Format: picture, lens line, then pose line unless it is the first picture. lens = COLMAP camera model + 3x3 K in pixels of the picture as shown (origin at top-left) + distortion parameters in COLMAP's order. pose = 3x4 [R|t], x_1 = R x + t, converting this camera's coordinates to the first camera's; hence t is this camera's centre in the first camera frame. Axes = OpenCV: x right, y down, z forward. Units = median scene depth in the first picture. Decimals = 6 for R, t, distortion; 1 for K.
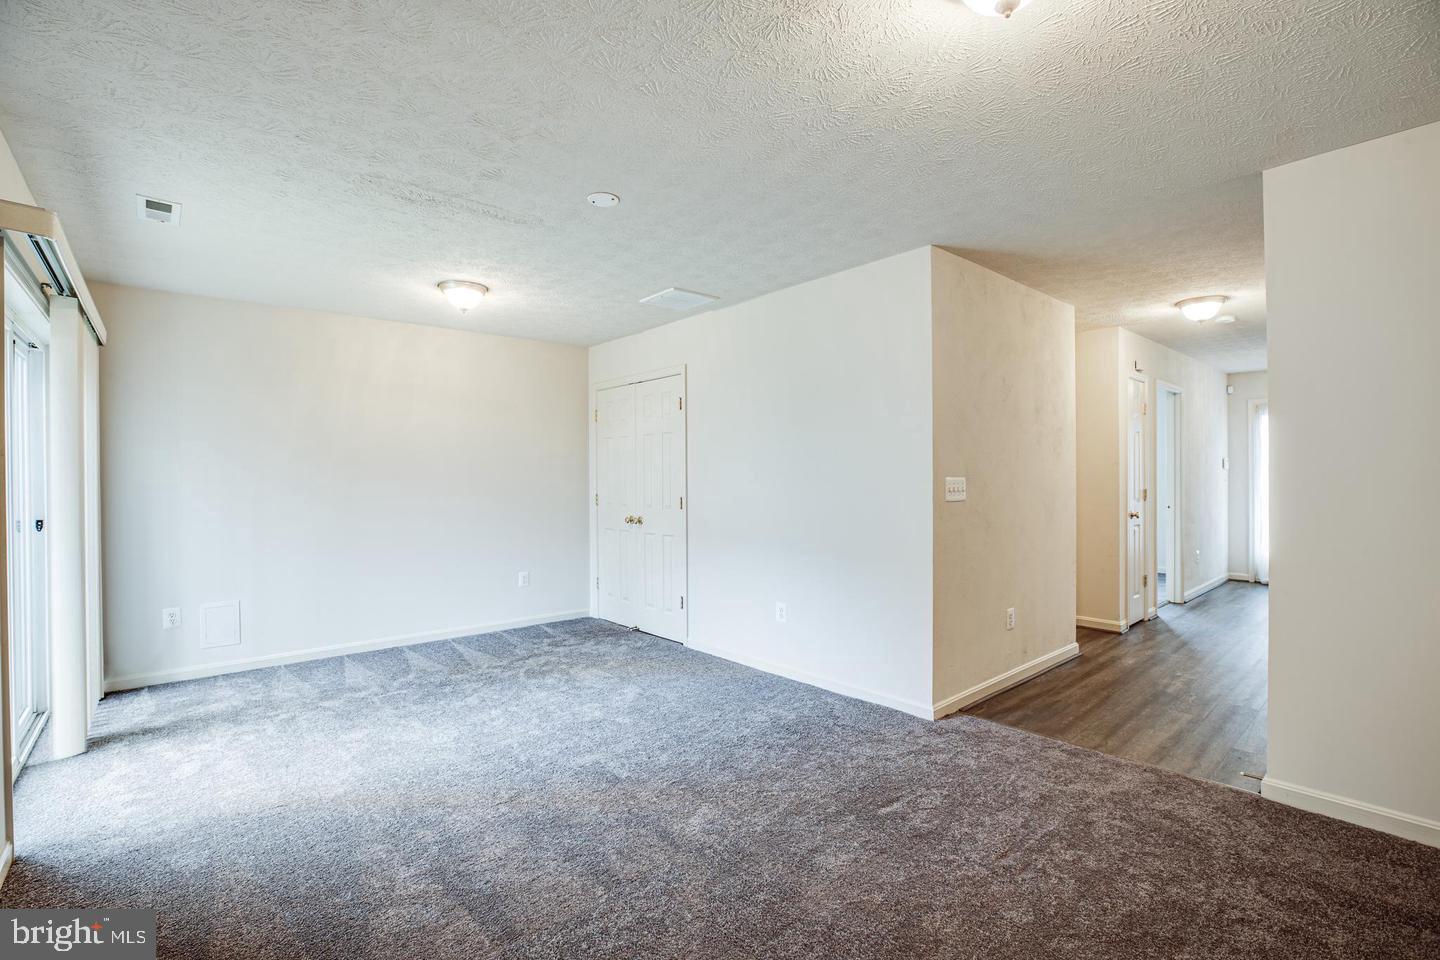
lens RADIAL K [[662.0, 0, 715.6], [0, 662.0, 473.8], [0, 0, 1]] dist [-0.020026, 0.001270]
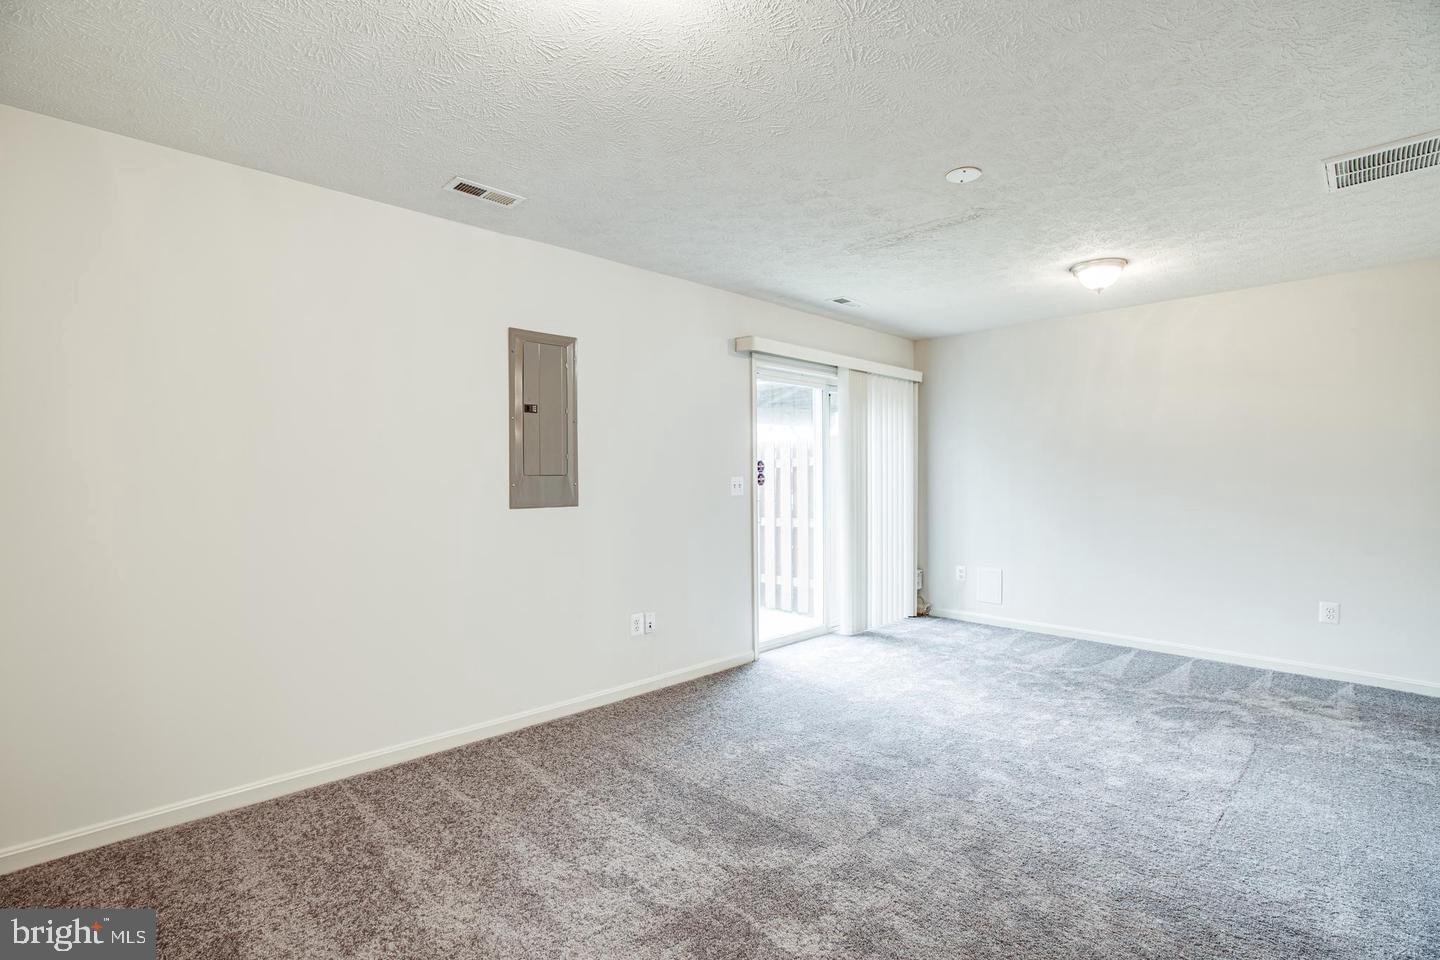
lens RADIAL K [[662.0, 0, 715.3], [0, 662.0, 476.3], [0, 0, 1]] dist [-0.020026, 0.001270]
pose [[0.057443, 0.011459, -0.998283, 0.515604], [0.006431, 0.999909, 0.011847, -0.001605], [0.998328, -0.007101, 0.057364, 0.410494]]
